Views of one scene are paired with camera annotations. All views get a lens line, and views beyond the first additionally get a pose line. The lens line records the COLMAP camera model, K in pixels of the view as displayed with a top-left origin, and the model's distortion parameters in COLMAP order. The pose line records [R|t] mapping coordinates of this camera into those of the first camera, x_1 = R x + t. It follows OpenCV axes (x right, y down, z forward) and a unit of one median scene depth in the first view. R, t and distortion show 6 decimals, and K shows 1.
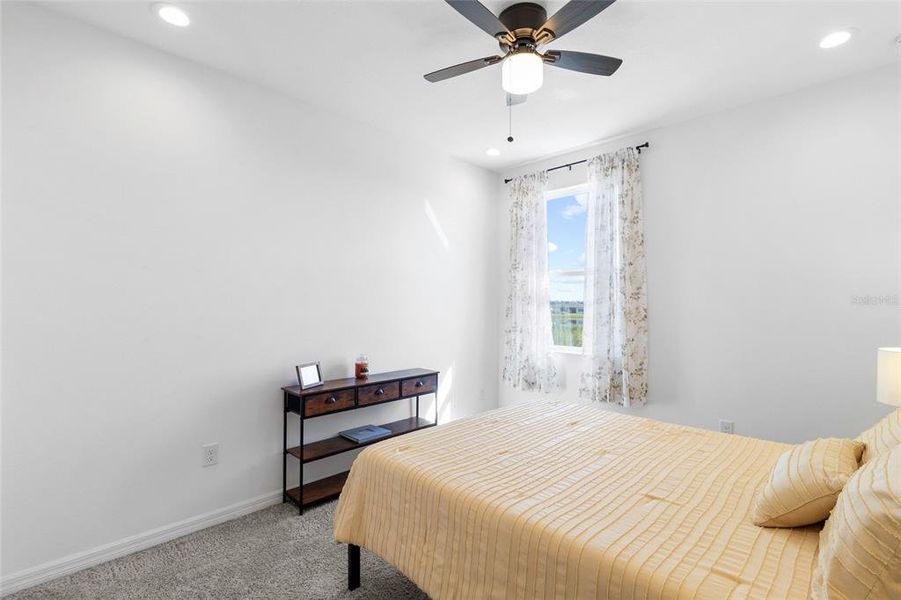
lens RADIAL K [[415.0, 0, 456.4], [0, 415.0, 292.0], [0, 0, 1]] dist [-0.003413, 0.000068]
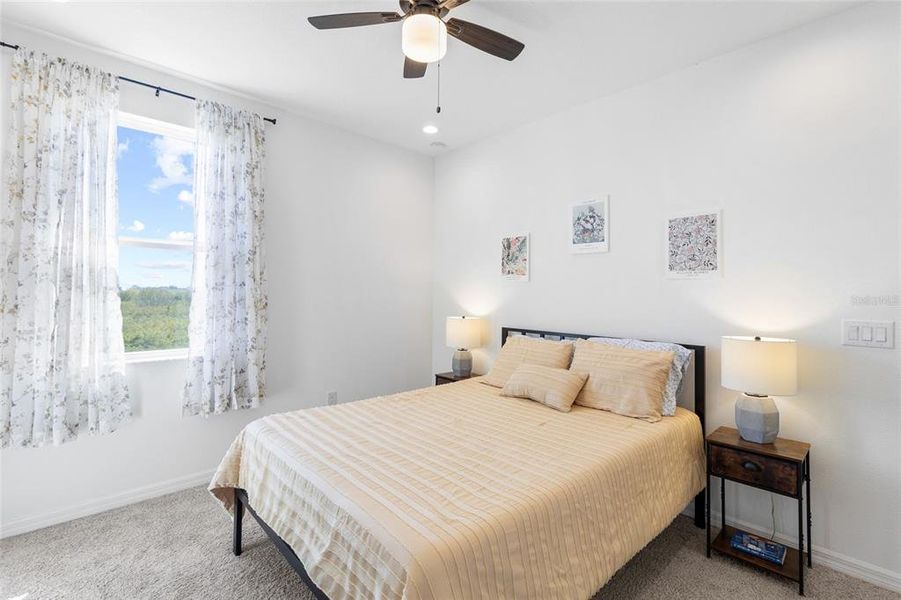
lens RADIAL K [[413.4, 0, 460.0], [0, 413.4, 283.6], [0, 0, 1]] dist [-0.000737, 0.000093]
pose [[0.038032, 0.028166, 0.998879, -0.391748], [-0.038658, 0.998896, -0.026695, 0.017618], [-0.998528, -0.037600, 0.039079, 0.461671]]
